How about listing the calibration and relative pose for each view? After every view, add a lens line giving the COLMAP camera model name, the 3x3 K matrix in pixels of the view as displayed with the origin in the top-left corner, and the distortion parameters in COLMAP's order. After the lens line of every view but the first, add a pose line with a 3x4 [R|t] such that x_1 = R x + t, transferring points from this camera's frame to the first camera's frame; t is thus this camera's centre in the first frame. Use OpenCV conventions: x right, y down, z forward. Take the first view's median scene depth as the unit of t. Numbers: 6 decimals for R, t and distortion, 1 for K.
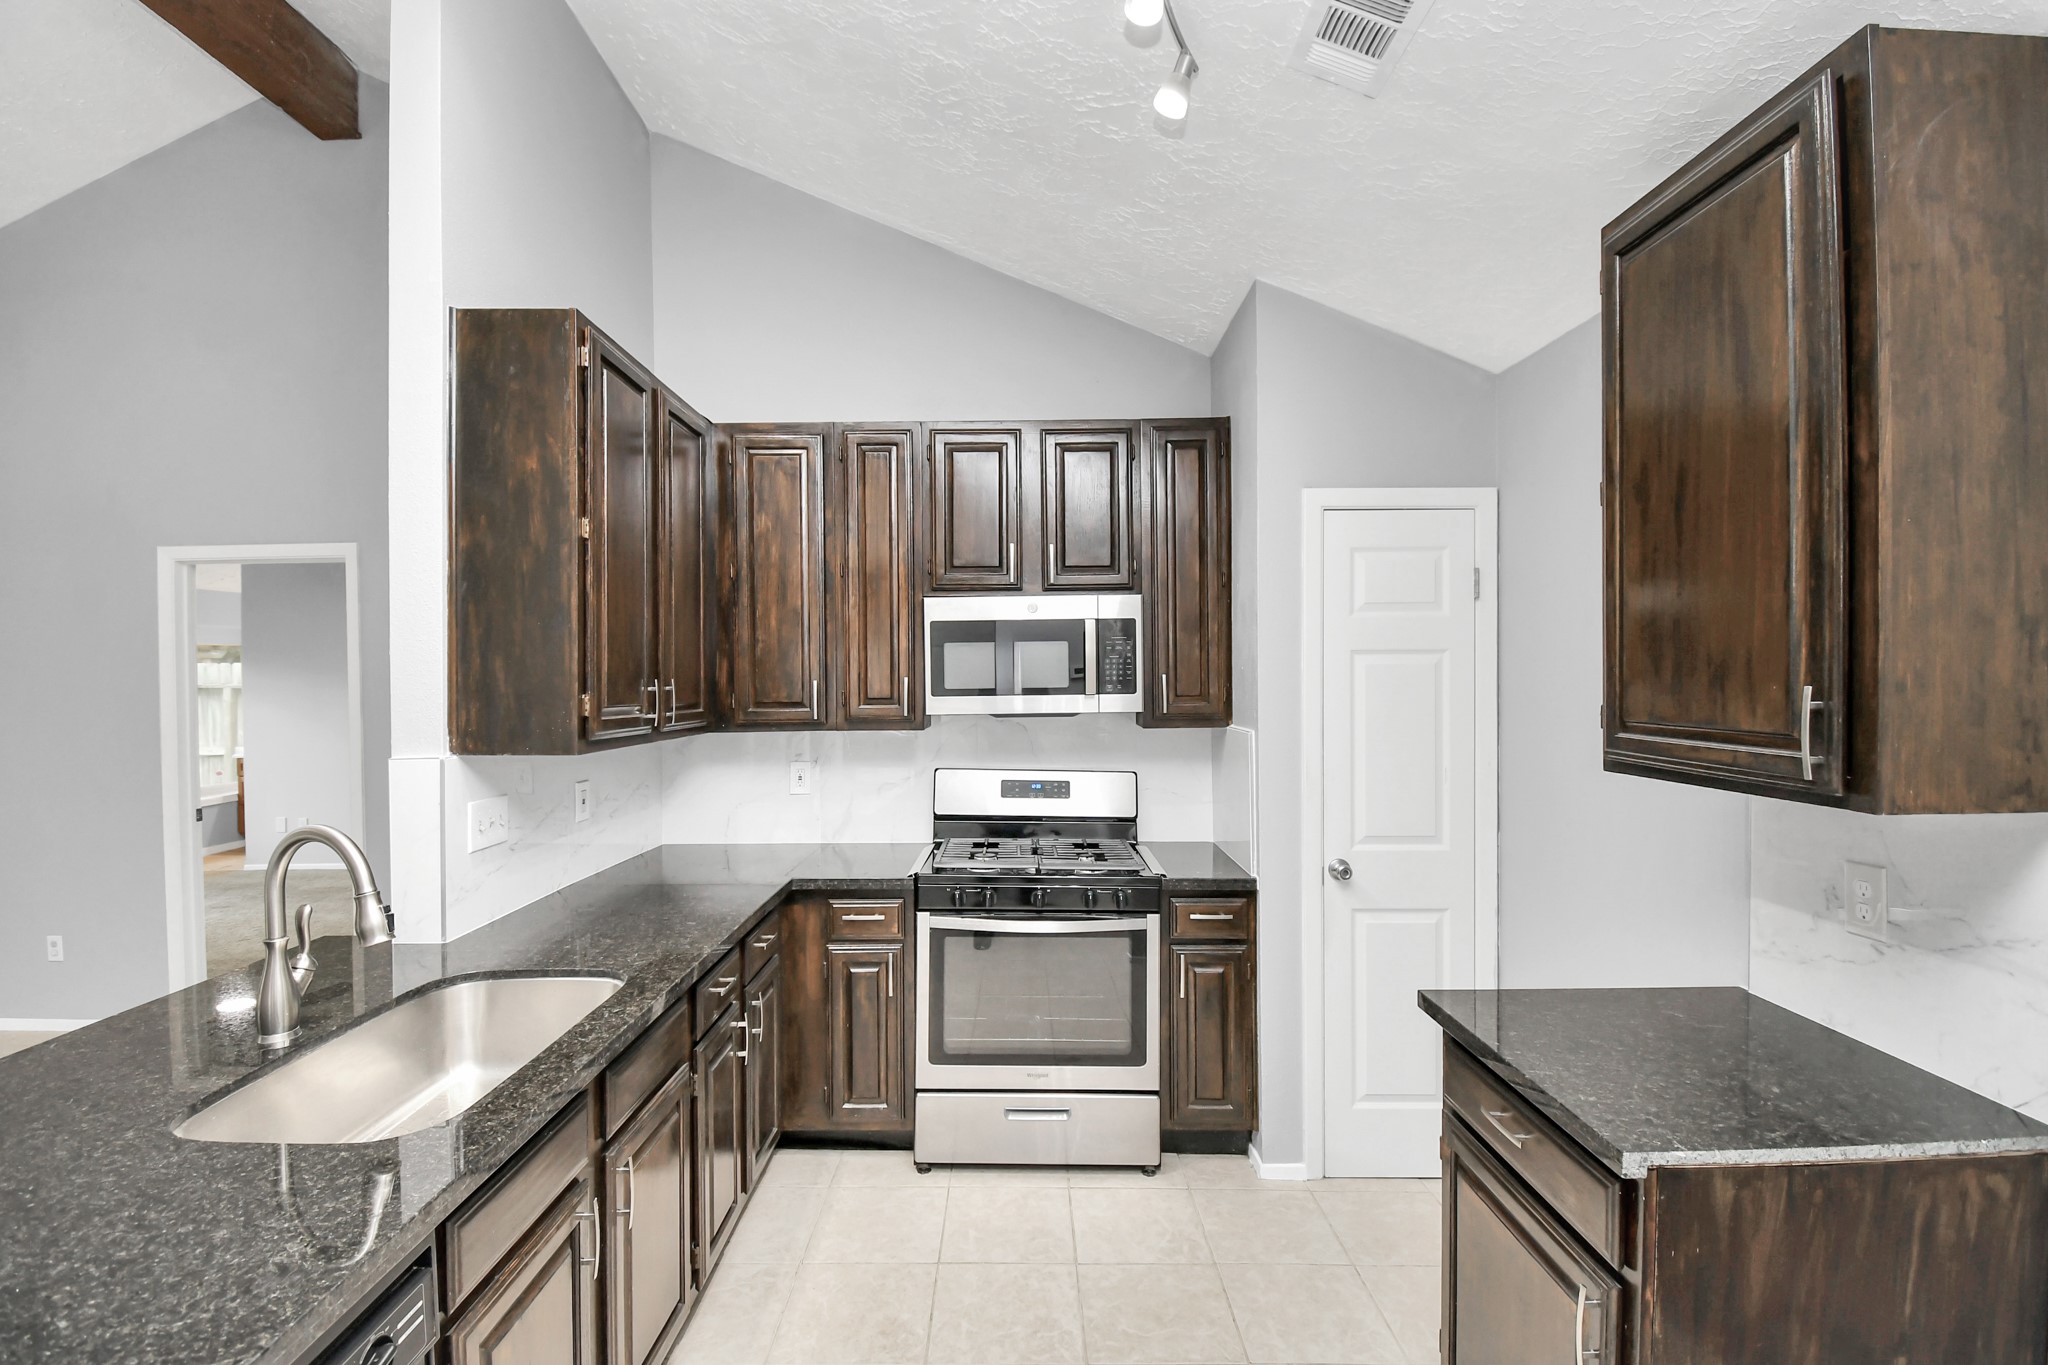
lens RADIAL K [[906.6, 0, 1043.4], [0, 906.6, 681.6], [0, 0, 1]] dist [-0.006268, -0.002331]
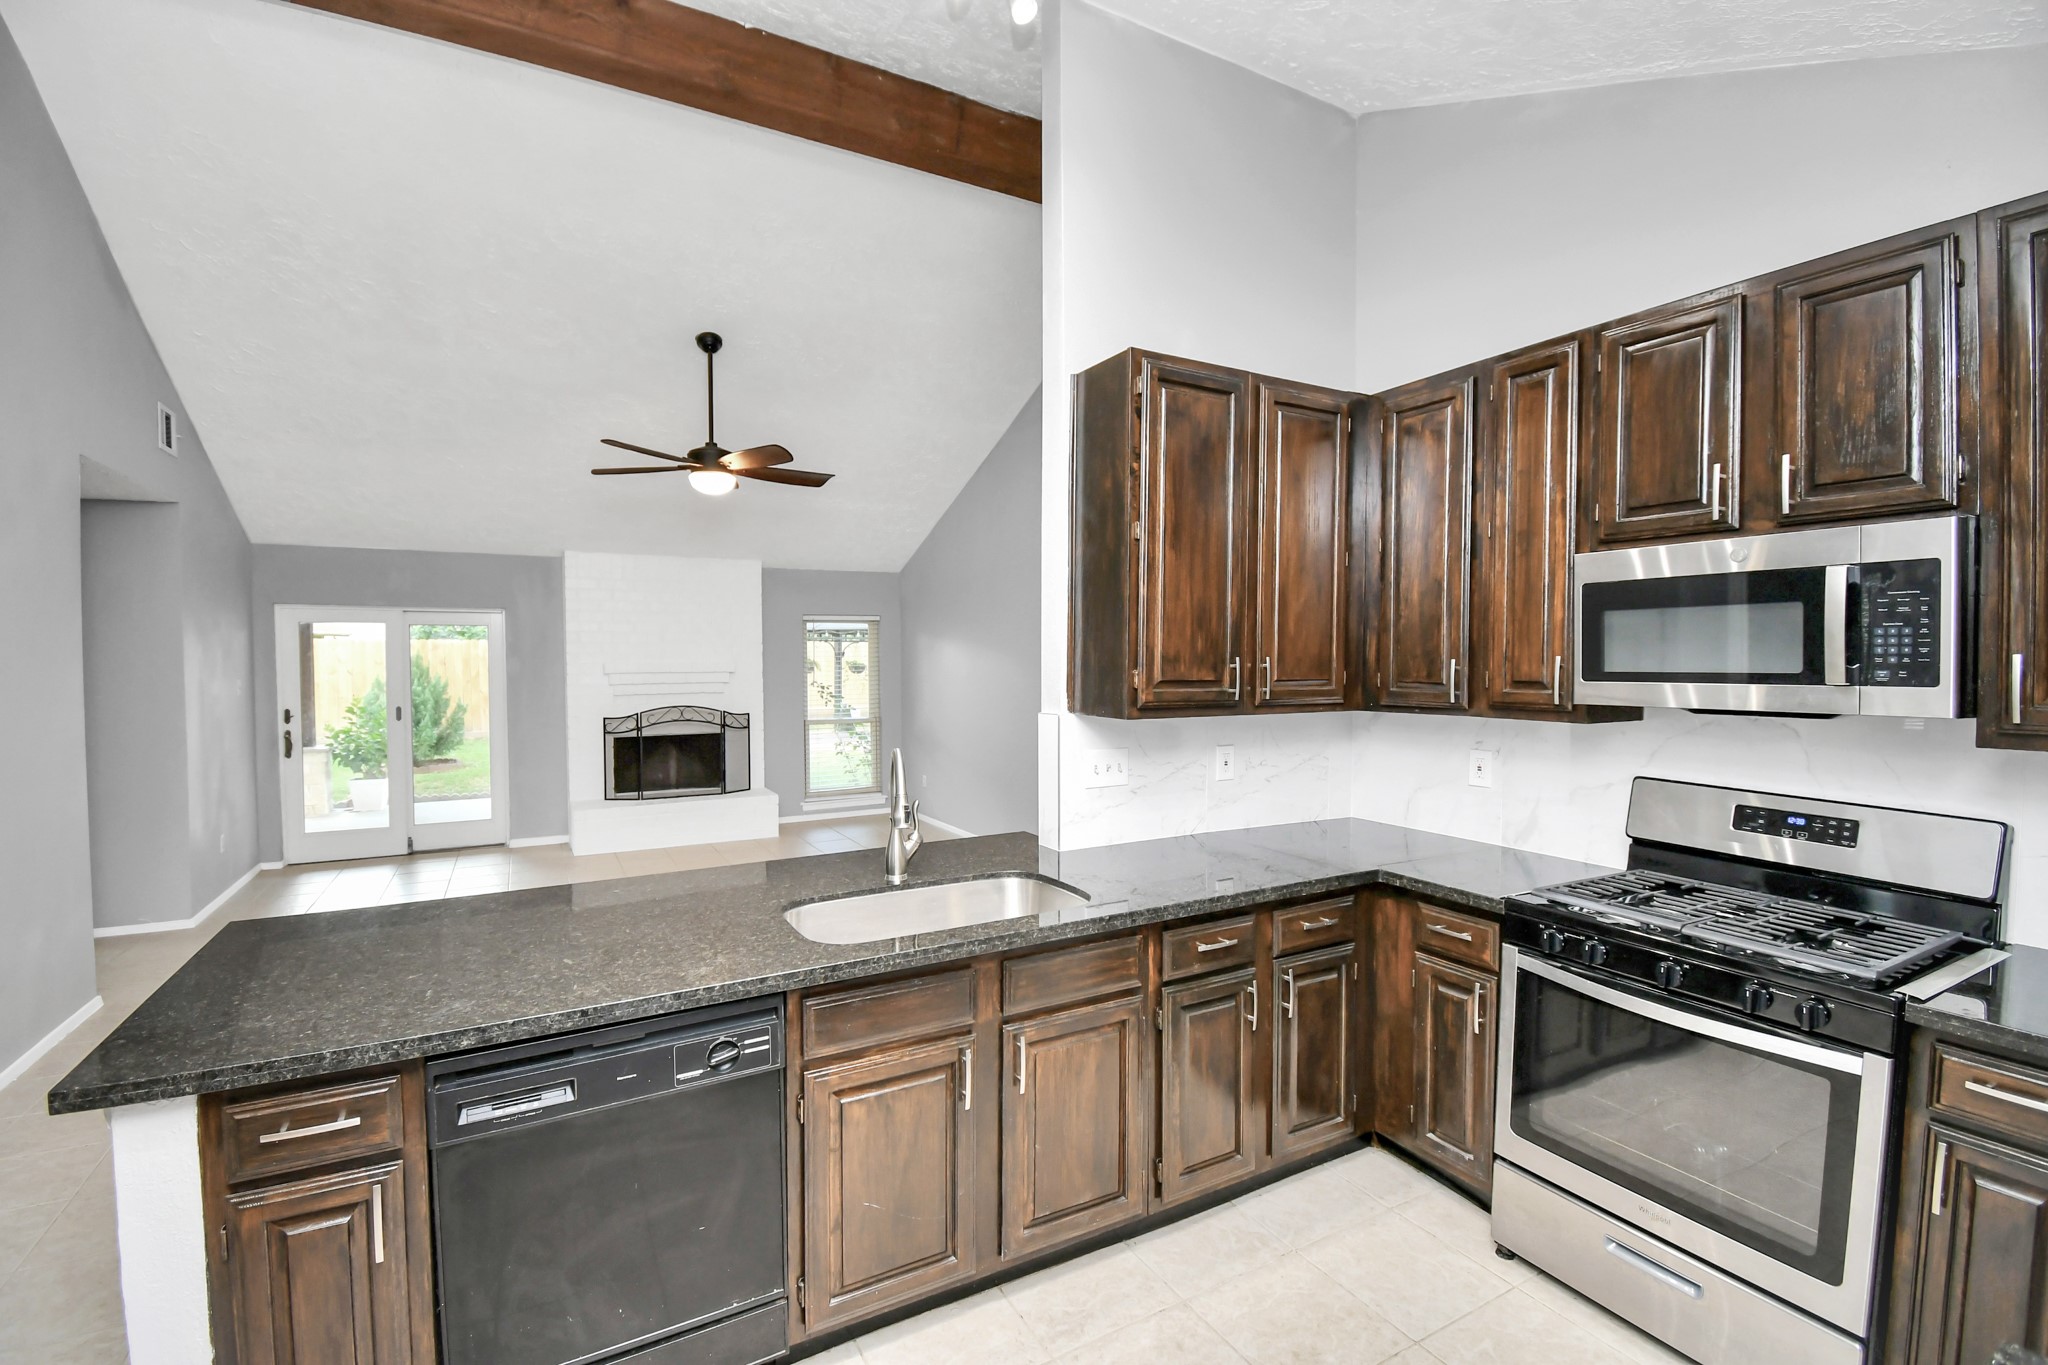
lens RADIAL K [[906.6, 0, 1009.8], [0, 906.6, 675.6], [0, 0, 1]] dist [-0.006268, -0.002331]
pose [[0.503988, 0.026524, -0.863303, 0.329374], [-0.008145, 0.999630, 0.025958, -0.004808], [0.863672, -0.006051, 0.504018, 0.196903]]
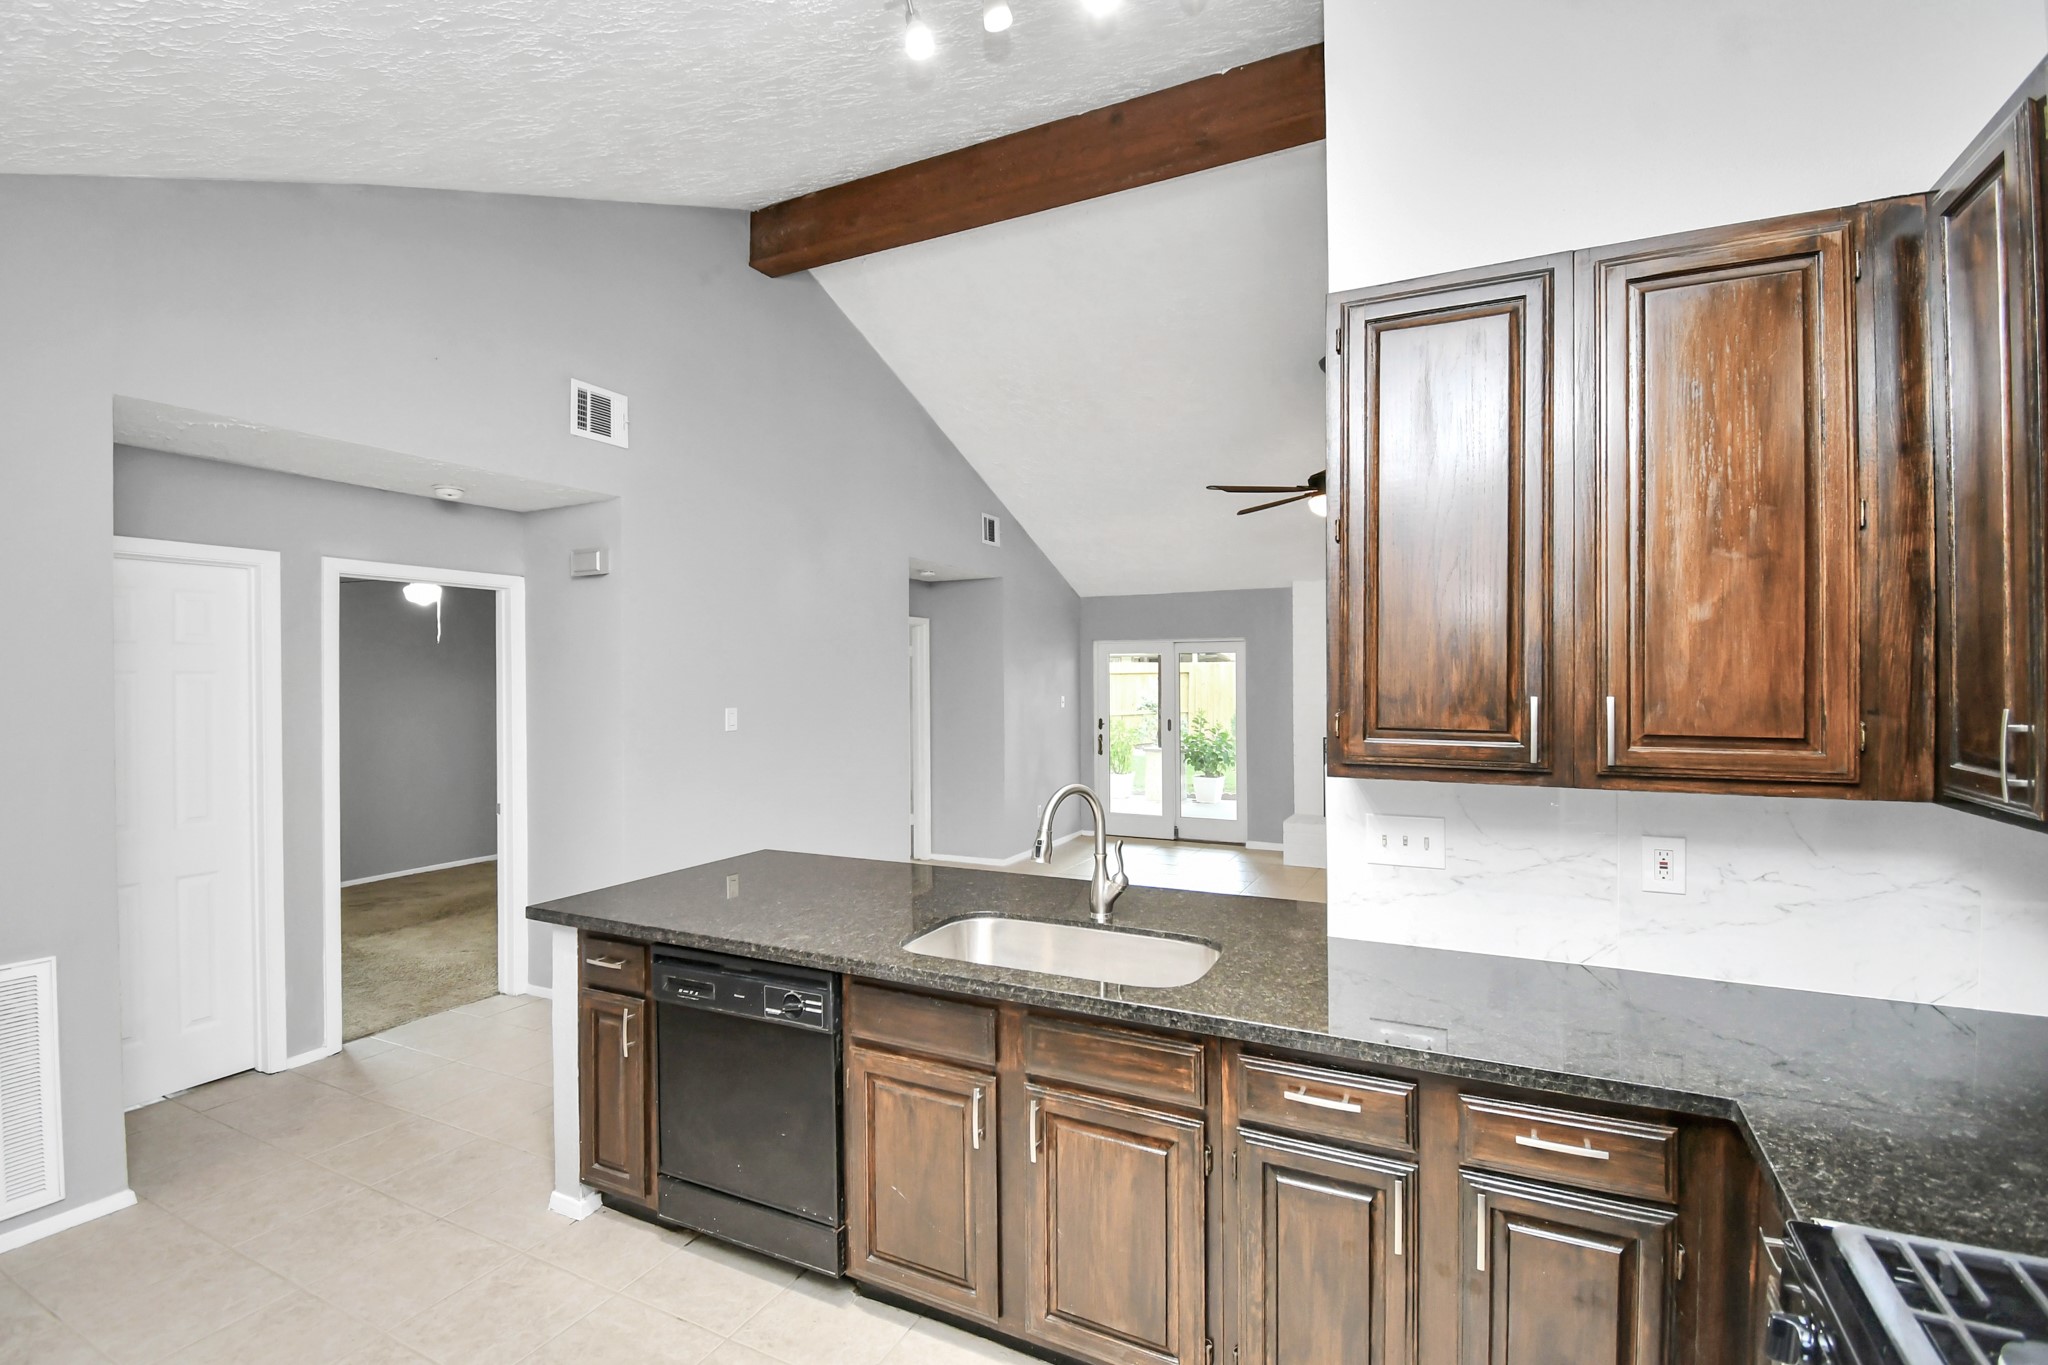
lens RADIAL K [[906.6, 0, 1028.4], [0, 906.6, 672.1], [0, 0, 1]] dist [-0.006268, -0.002331]
pose [[-0.421648, 0.007771, -0.906726, 0.333144], [0.003857, 0.999970, 0.006776, -0.023446], [0.906751, -0.000640, -0.421665, 0.811197]]
